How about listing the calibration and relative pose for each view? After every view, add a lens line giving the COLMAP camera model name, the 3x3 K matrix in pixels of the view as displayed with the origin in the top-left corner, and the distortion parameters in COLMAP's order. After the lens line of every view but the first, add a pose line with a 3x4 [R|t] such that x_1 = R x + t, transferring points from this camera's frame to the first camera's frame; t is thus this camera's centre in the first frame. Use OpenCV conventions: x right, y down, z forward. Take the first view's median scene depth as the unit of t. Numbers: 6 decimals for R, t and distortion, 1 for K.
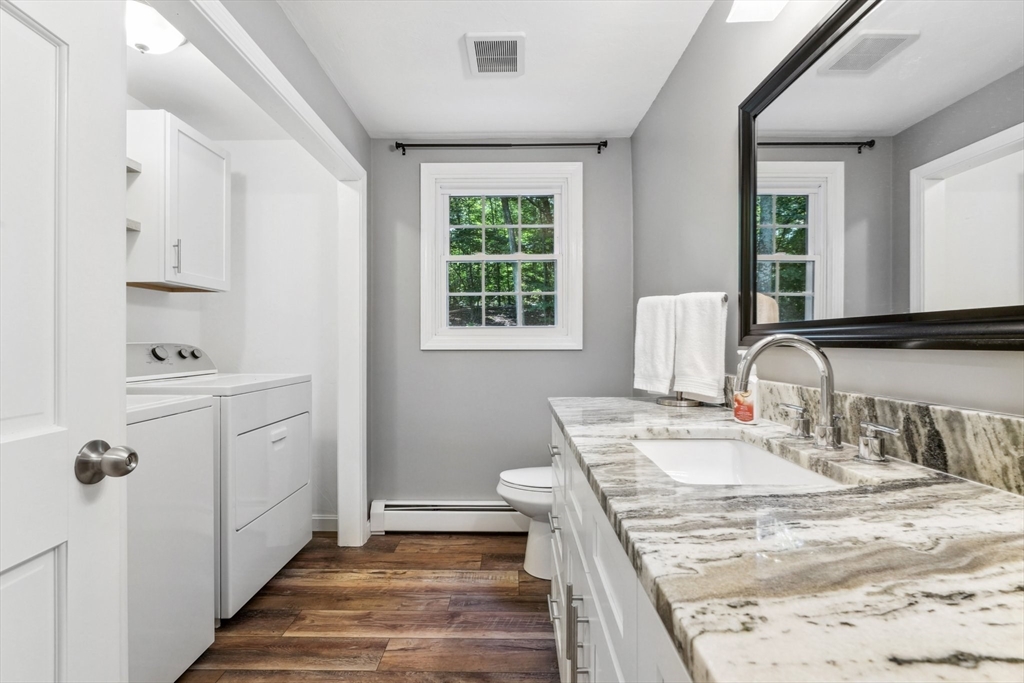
lens RADIAL K [[468.7, 0, 512.6], [0, 468.7, 338.6], [0, 0, 1]] dist [-0.004678, 0.003150]
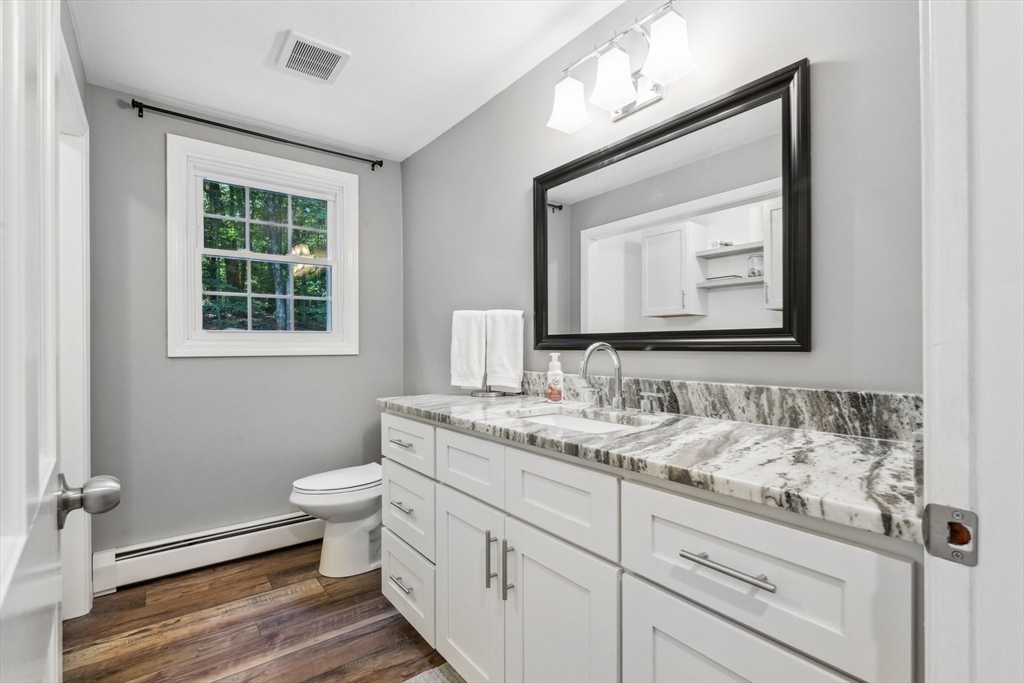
lens RADIAL K [[468.7, 0, 506.5], [0, 468.7, 342.0], [0, 0, 1]] dist [-0.004678, 0.003150]
pose [[0.790920, 0.003791, 0.611908, -0.284204], [-0.001633, 0.999990, -0.004086, -0.001224], [-0.611917, 0.002232, 0.790919, -0.033903]]
